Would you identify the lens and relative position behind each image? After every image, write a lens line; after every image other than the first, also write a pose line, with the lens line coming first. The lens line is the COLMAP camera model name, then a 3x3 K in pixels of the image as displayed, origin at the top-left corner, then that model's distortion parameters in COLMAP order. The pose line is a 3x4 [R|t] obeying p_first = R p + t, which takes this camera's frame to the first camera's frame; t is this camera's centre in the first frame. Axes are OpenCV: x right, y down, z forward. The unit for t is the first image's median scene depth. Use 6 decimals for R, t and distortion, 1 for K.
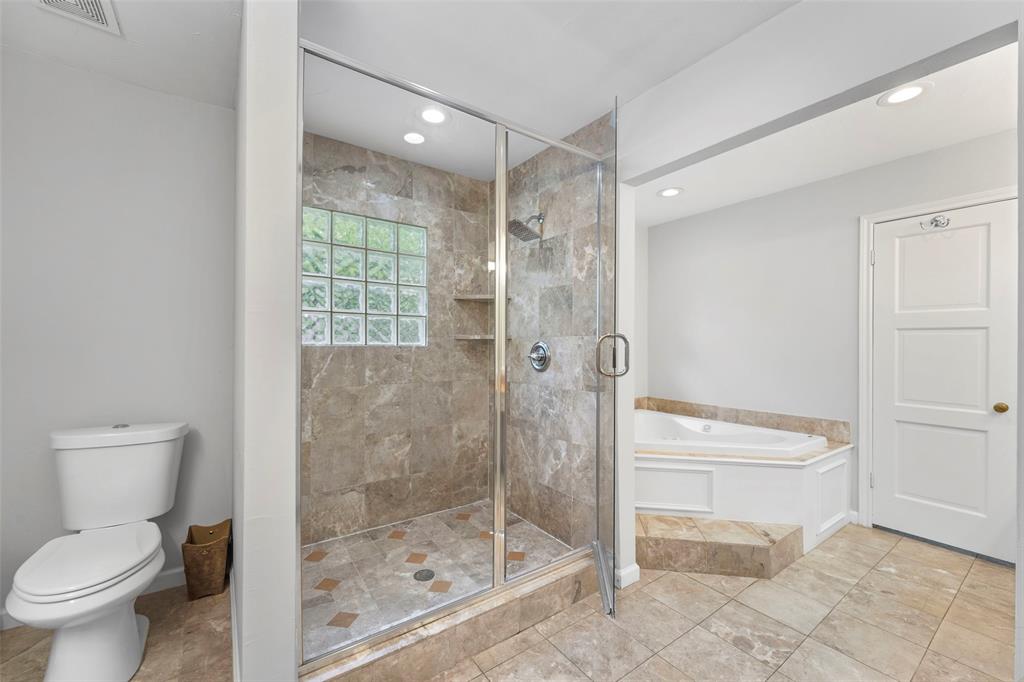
lens RADIAL K [[408.3, 0, 501.2], [0, 408.3, 342.3], [0, 0, 1]] dist [0.003928, -0.001117]
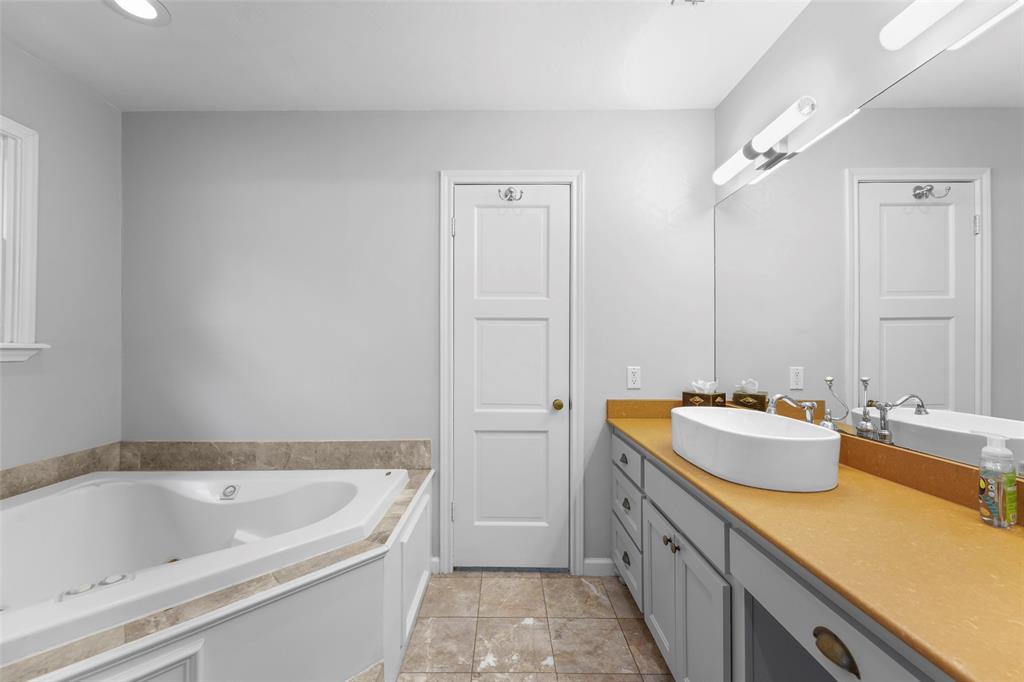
lens RADIAL K [[408.3, 0, 505.7], [0, 408.3, 342.6], [0, 0, 1]] dist [0.003928, -0.001117]
pose [[0.573621, -0.001502, 0.819120, 0.370077], [0.000281, 0.999999, 0.001637, 0.015760], [-0.819121, -0.000709, 0.573620, 0.535701]]
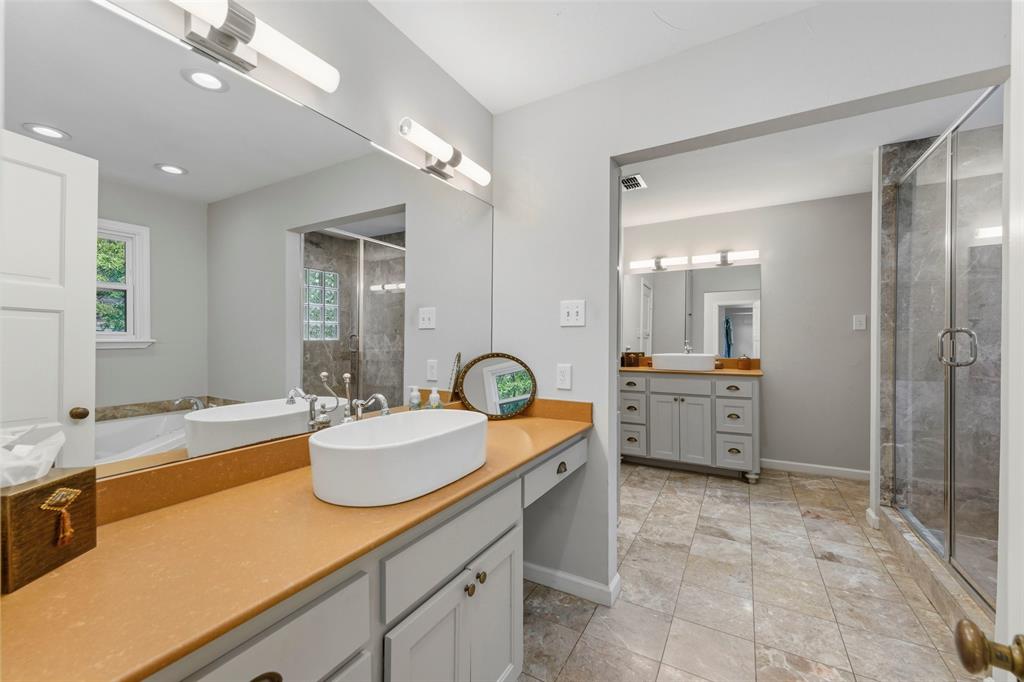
lens RADIAL K [[408.3, 0, 517.7], [0, 408.3, 337.6], [0, 0, 1]] dist [0.003928, -0.001117]
pose [[-0.900700, -0.016226, -0.434139, 1.075797], [-0.014908, 0.999868, -0.006440, 0.023274], [0.434187, 0.000671, -0.900823, 1.070946]]
